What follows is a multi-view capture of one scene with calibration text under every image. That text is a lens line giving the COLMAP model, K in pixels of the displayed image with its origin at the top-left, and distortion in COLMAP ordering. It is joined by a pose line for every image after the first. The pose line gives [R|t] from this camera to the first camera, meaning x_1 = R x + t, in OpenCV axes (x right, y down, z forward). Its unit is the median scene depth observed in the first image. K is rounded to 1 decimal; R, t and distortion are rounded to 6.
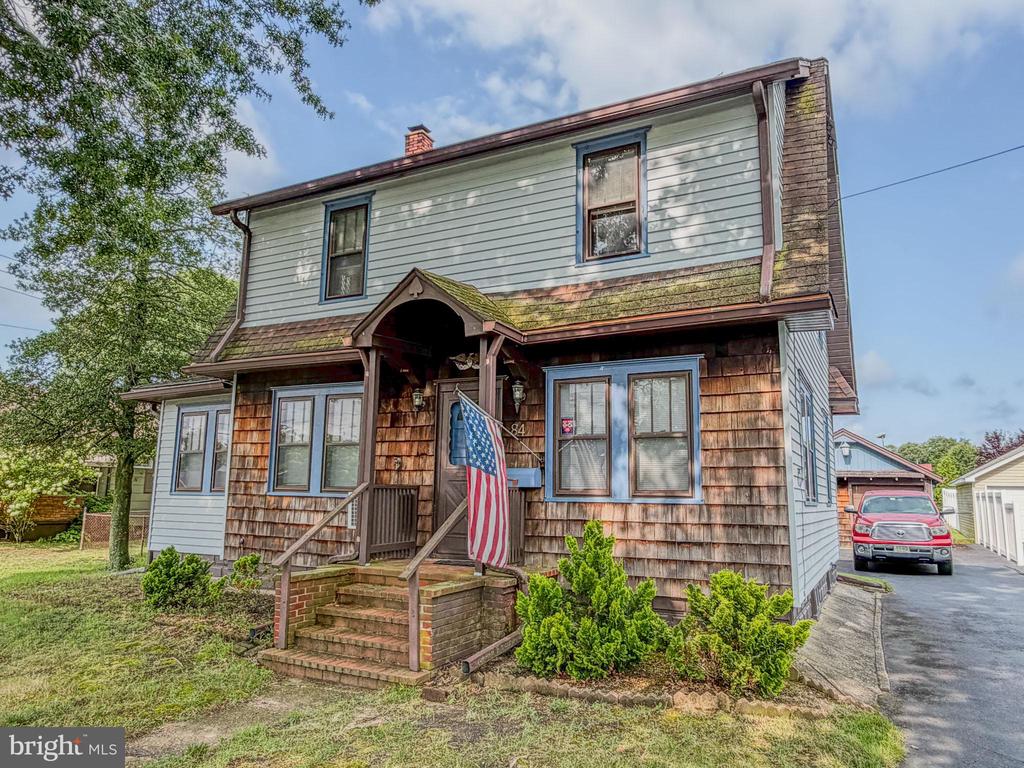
lens RADIAL K [[692.9, 0, 514.2], [0, 692.9, 383.4], [0, 0, 1]] dist [0.001027, 0.001592]
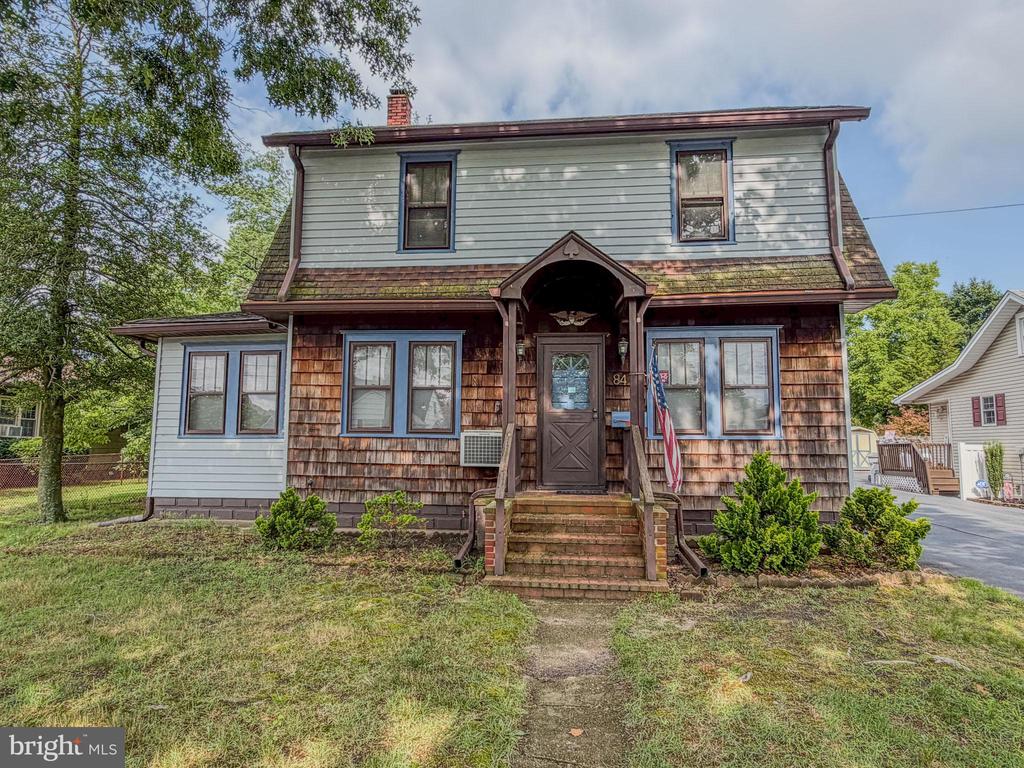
lens RADIAL K [[593.3, 0, 510.0], [0, 593.3, 384.5], [0, 0, 1]] dist [0.001651, -0.000659]
pose [[0.930127, 0.027590, 0.366200, -0.507183], [-0.050875, 0.997239, 0.054086, 0.028477], [-0.363697, -0.068937, 0.928963, 0.121050]]
